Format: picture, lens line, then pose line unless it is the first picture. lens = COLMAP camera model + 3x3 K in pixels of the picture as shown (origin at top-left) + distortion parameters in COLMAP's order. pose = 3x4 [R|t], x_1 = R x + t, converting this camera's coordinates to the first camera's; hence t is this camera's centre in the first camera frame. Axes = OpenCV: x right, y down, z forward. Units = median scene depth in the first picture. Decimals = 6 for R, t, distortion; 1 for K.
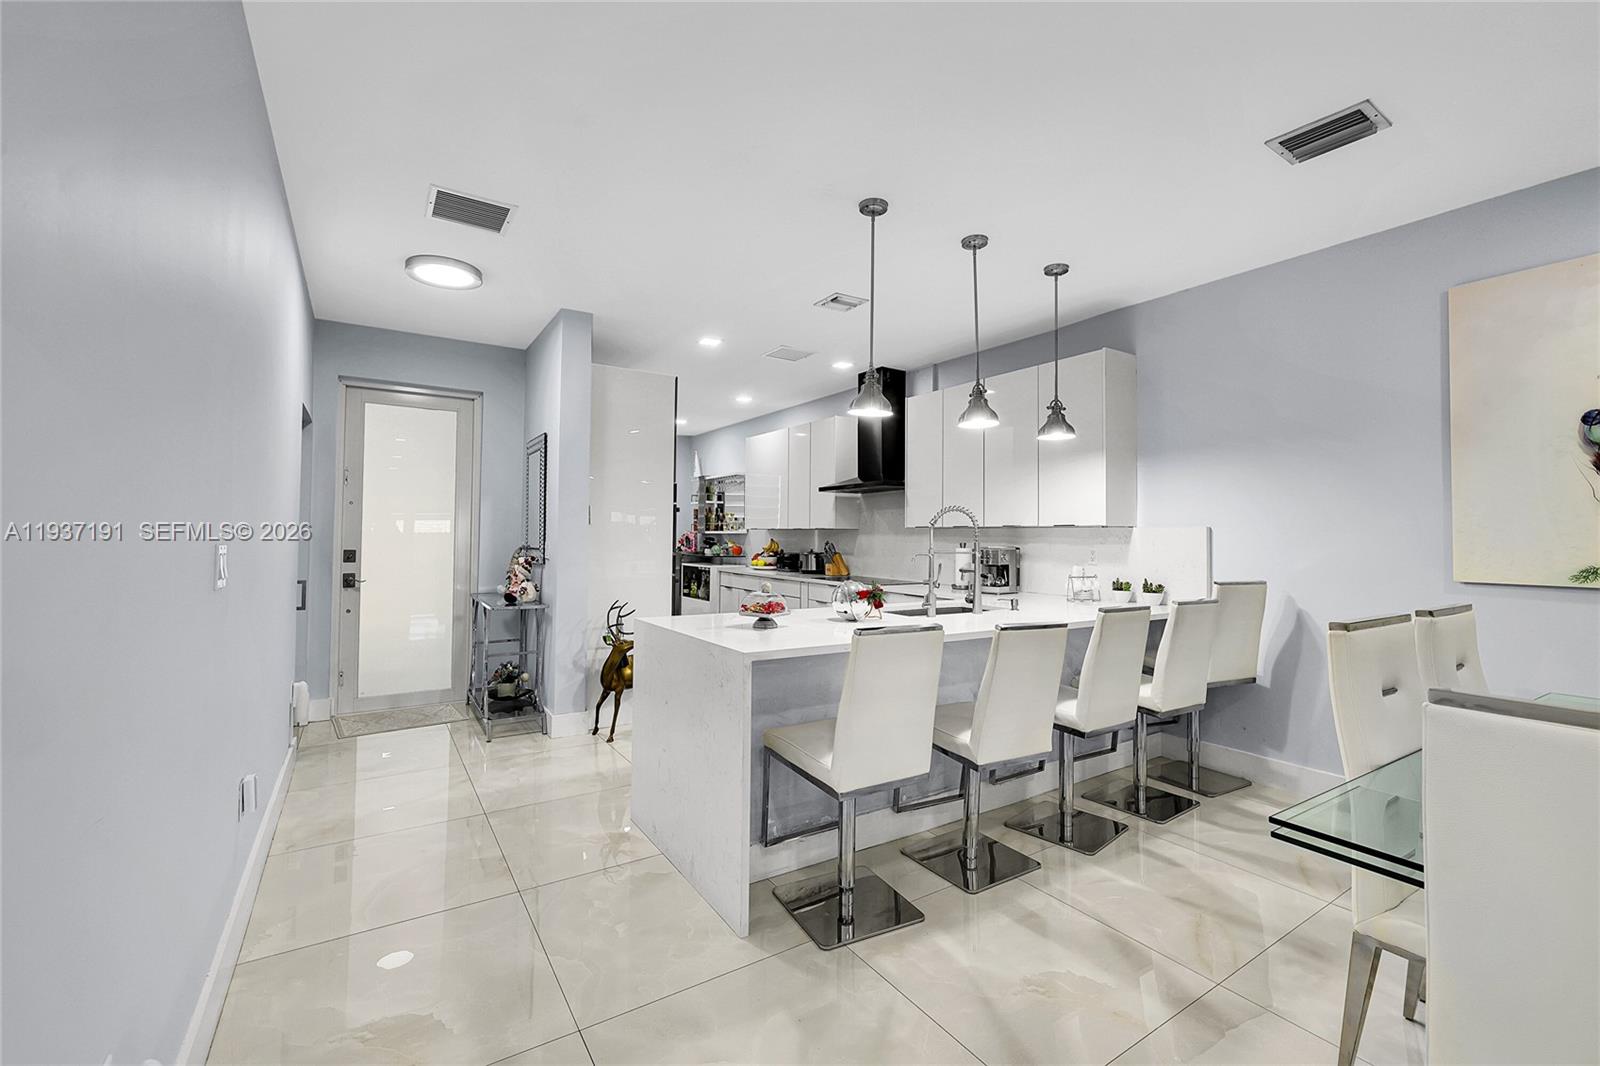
lens RADIAL K [[665.4, 0, 797.1], [0, 665.4, 523.5], [0, 0, 1]] dist [0.000355, -0.000504]
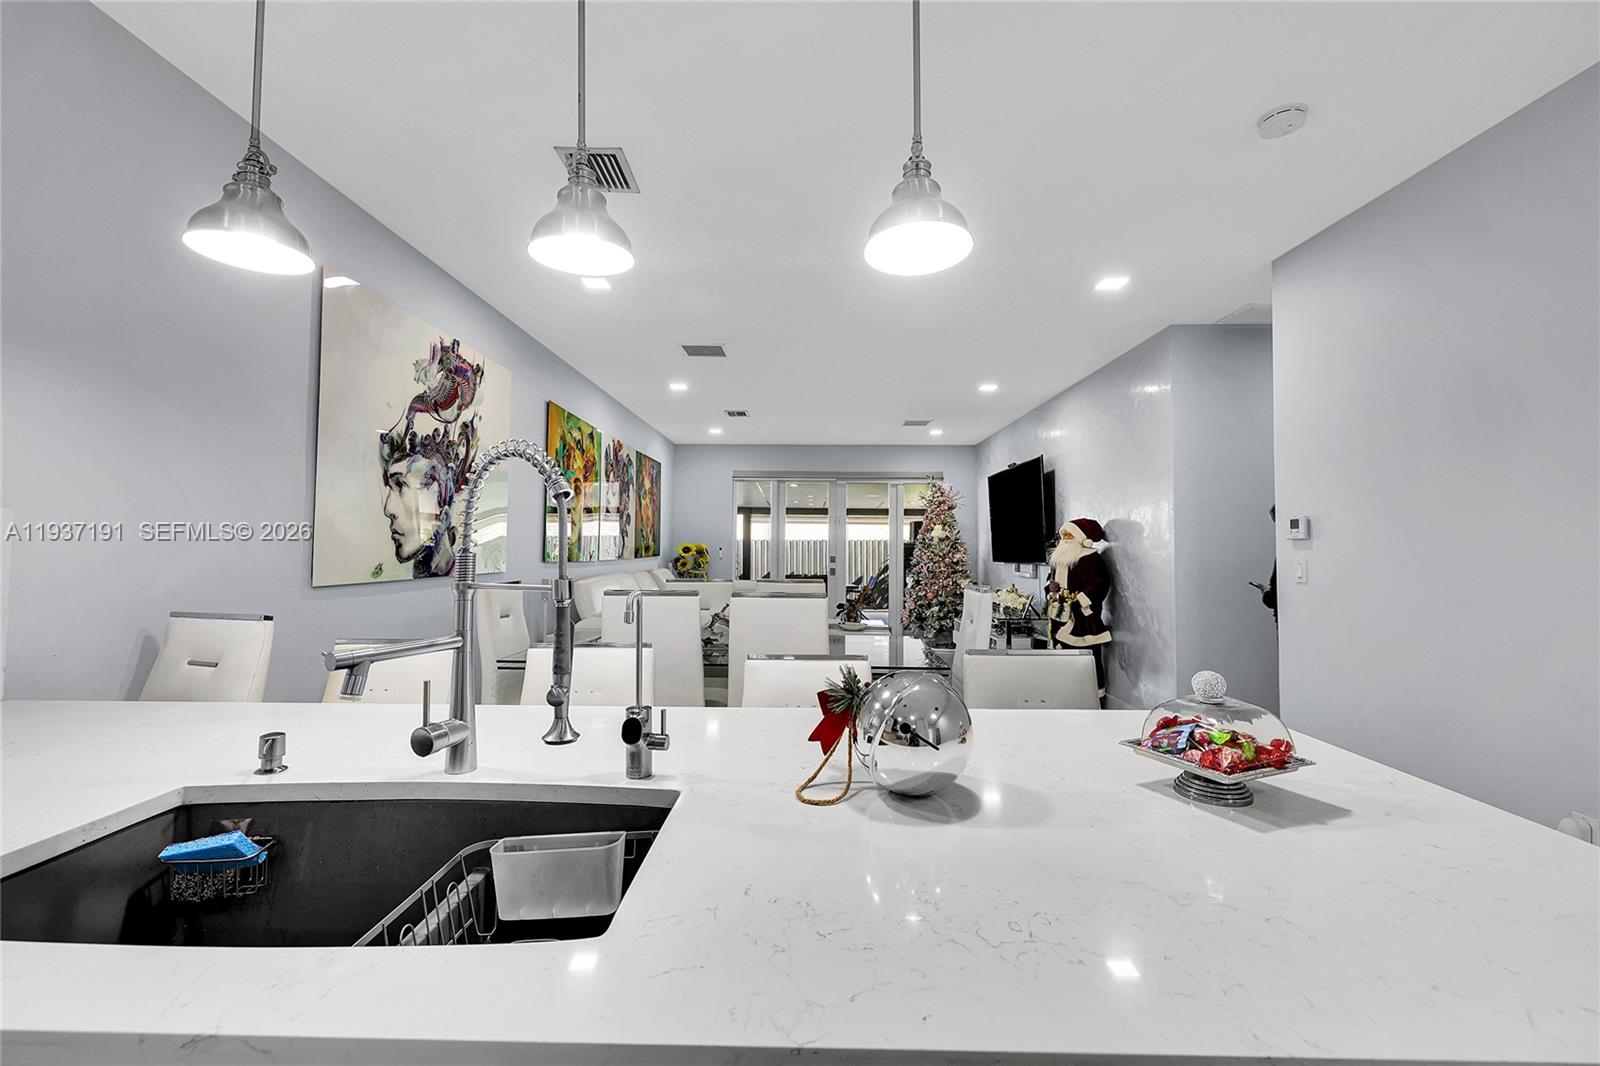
lens RADIAL K [[665.4, 0, 795.0], [0, 665.4, 520.7], [0, 0, 1]] dist [0.000355, -0.000504]
pose [[-0.827514, 0.010261, 0.561351, -0.036603], [-0.024179, 0.998254, -0.053890, 0.019184], [-0.560924, -0.058168, -0.825821, 0.852365]]
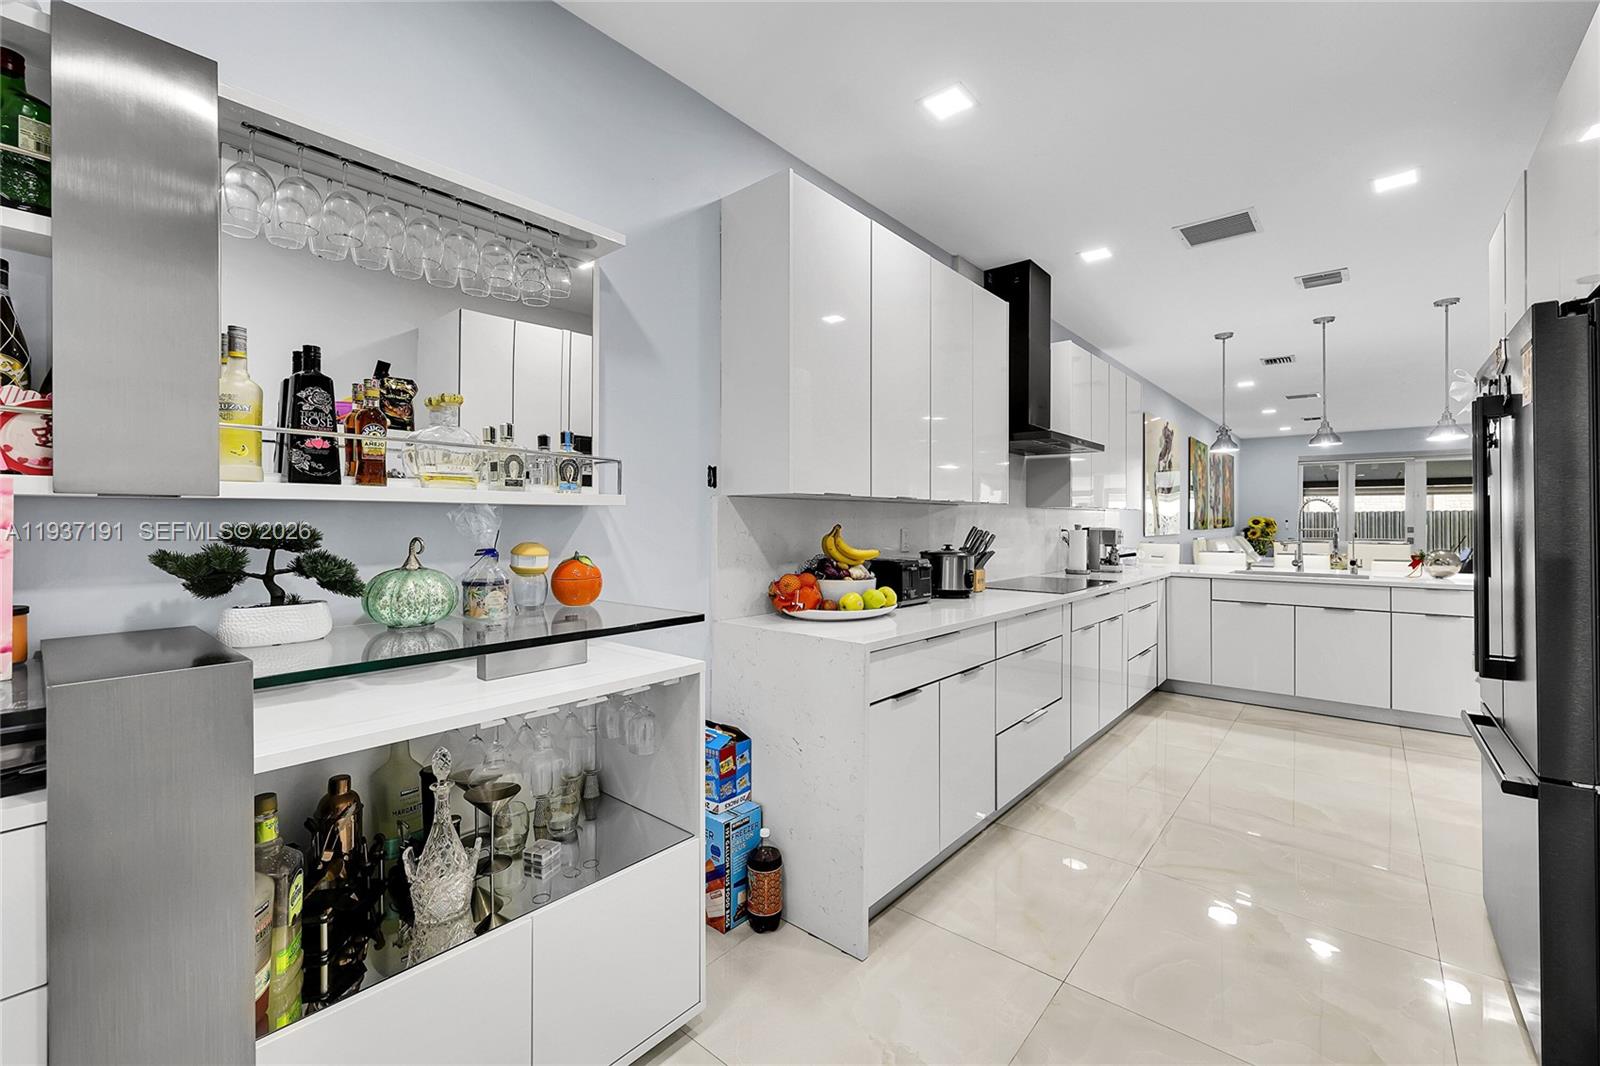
lens RADIAL K [[665.4, 0, 796.7], [0, 665.4, 525.5], [0, 0, 1]] dist [0.000355, -0.000504]
pose [[-0.284816, -0.014579, 0.958471, -0.573744], [-0.020464, 0.999749, 0.009126, 0.032285], [-0.958364, -0.017015, -0.285043, 1.766684]]
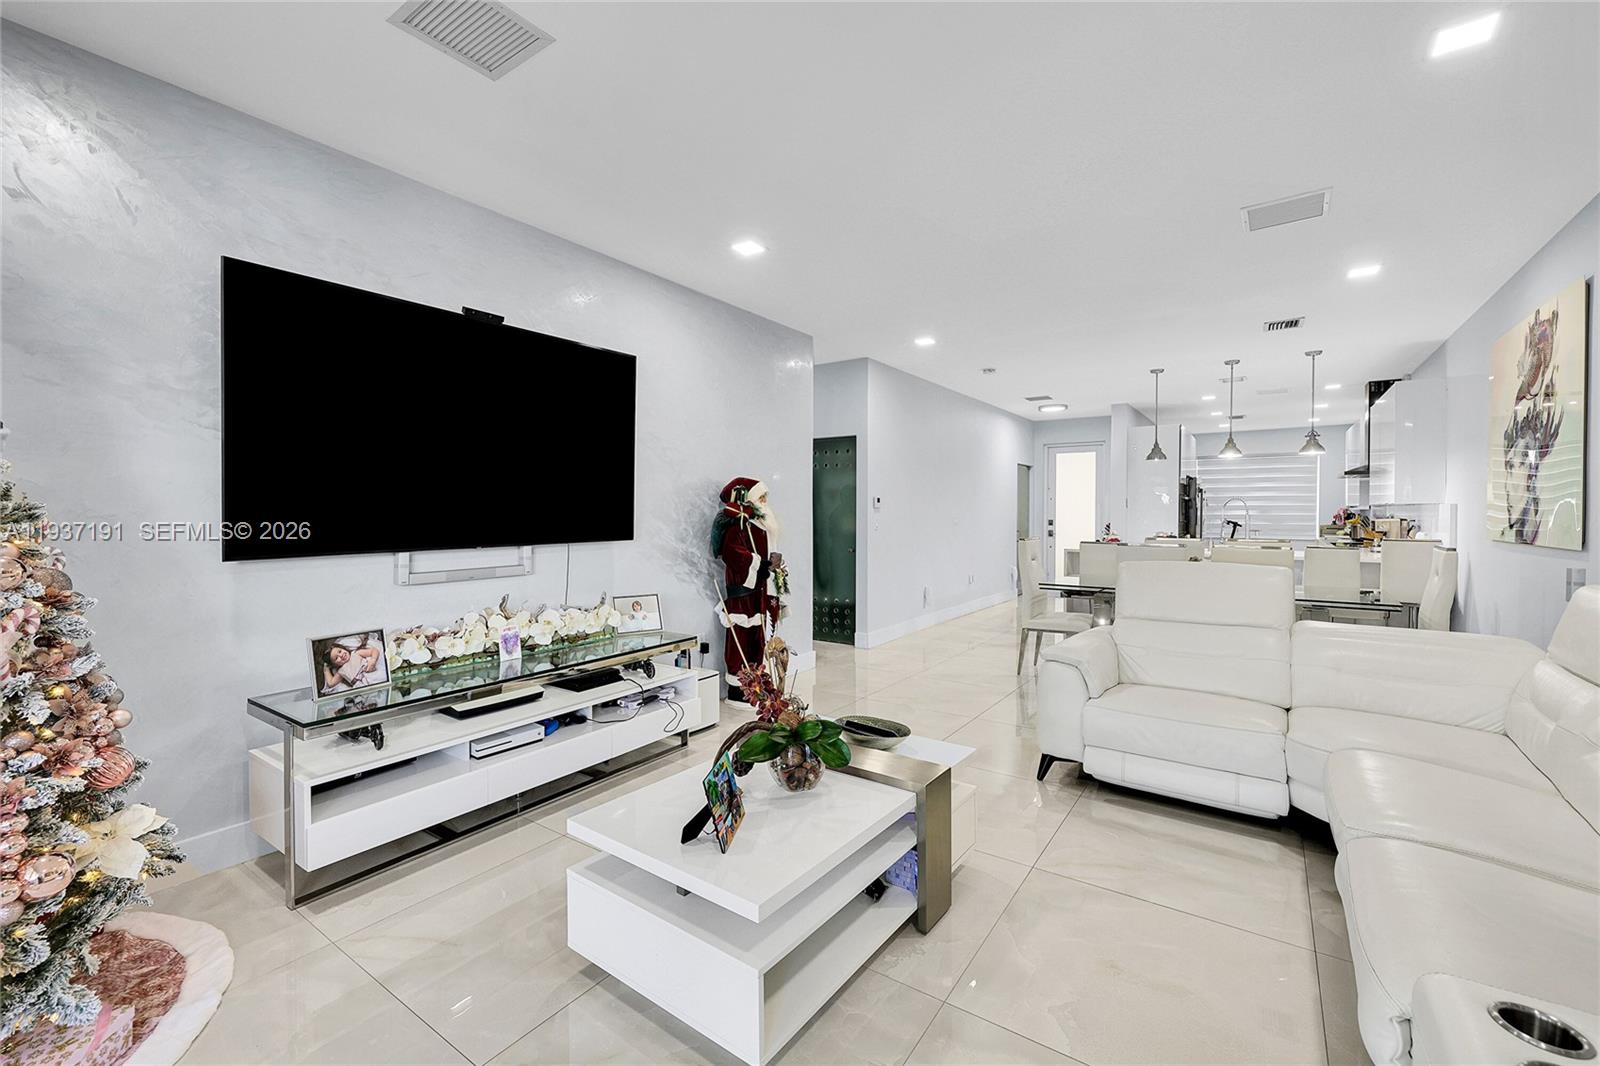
lens RADIAL K [[665.4, 0, 797.4], [0, 665.4, 523.9], [0, 0, 1]] dist [0.000355, -0.000504]
pose [[0.372593, 0.007701, -0.927963, 1.123132], [0.024365, 0.999540, 0.018078, -0.008548], [0.927675, -0.029345, 0.372234, -0.651618]]
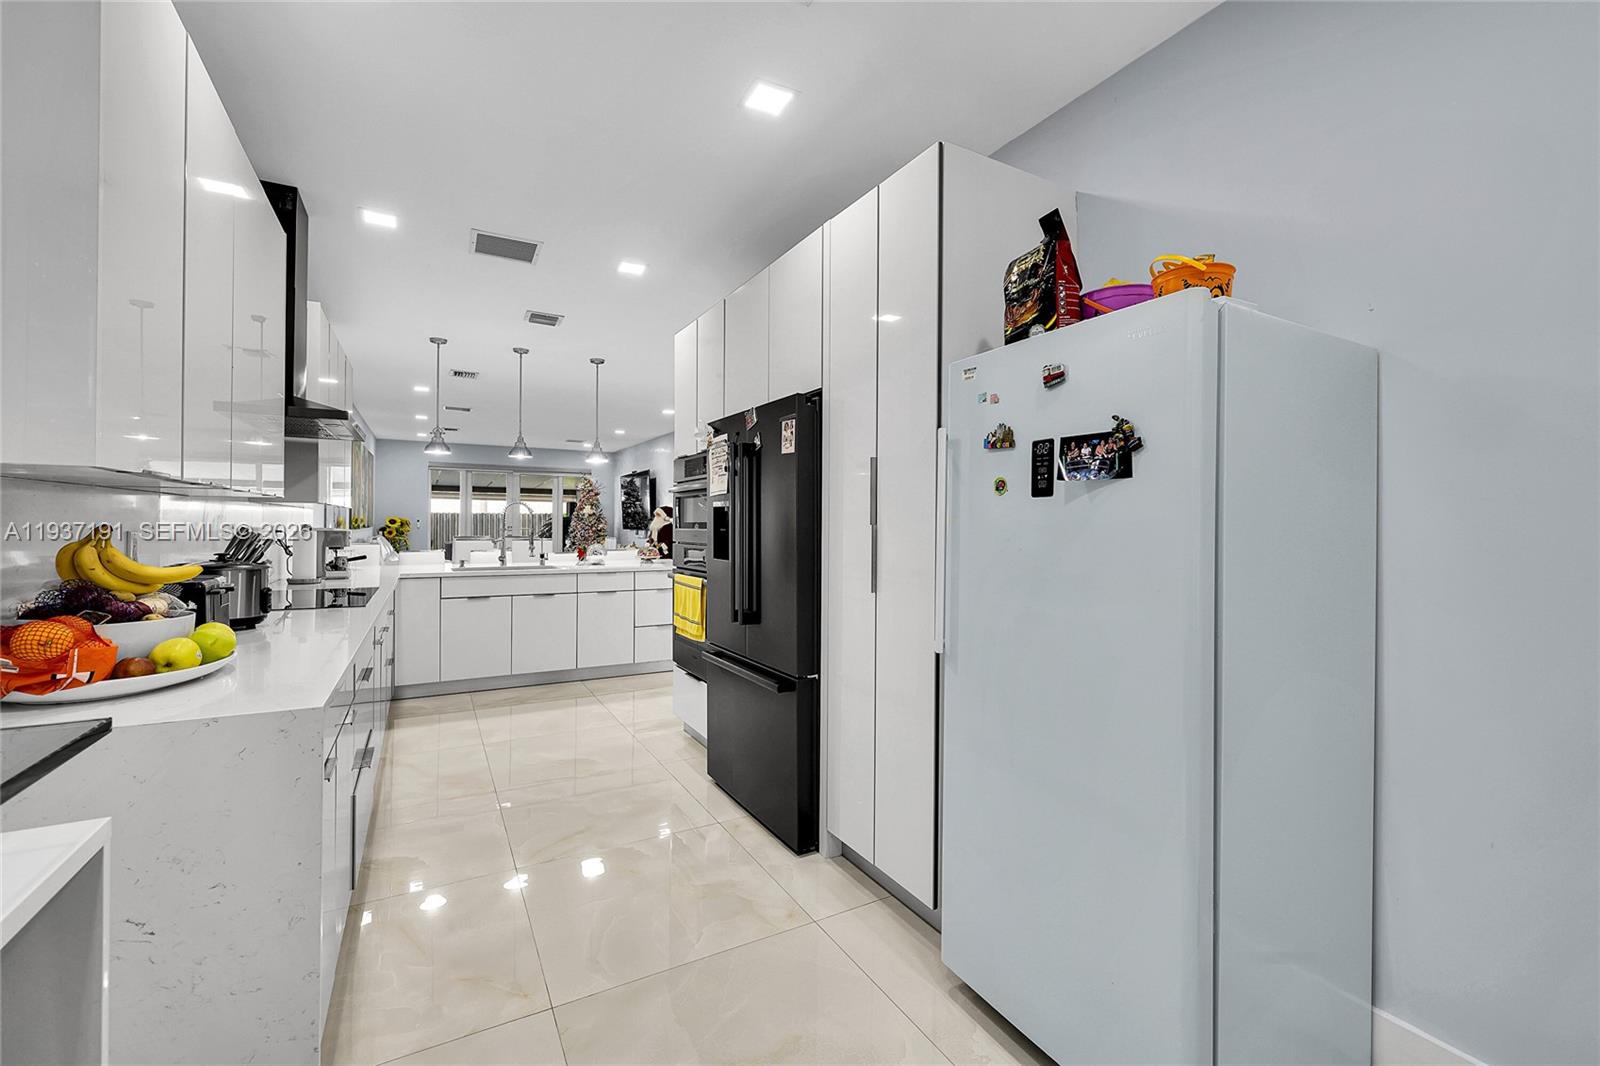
lens RADIAL K [[665.4, 0, 800.0], [0, 665.4, 524.4], [0, 0, 1]] dist [0.000355, -0.000504]
pose [[-0.997945, -0.016157, 0.062005, -0.402633], [-0.017257, 0.999702, -0.017255, 0.035428], [-0.061708, -0.018290, -0.997927, 1.867164]]
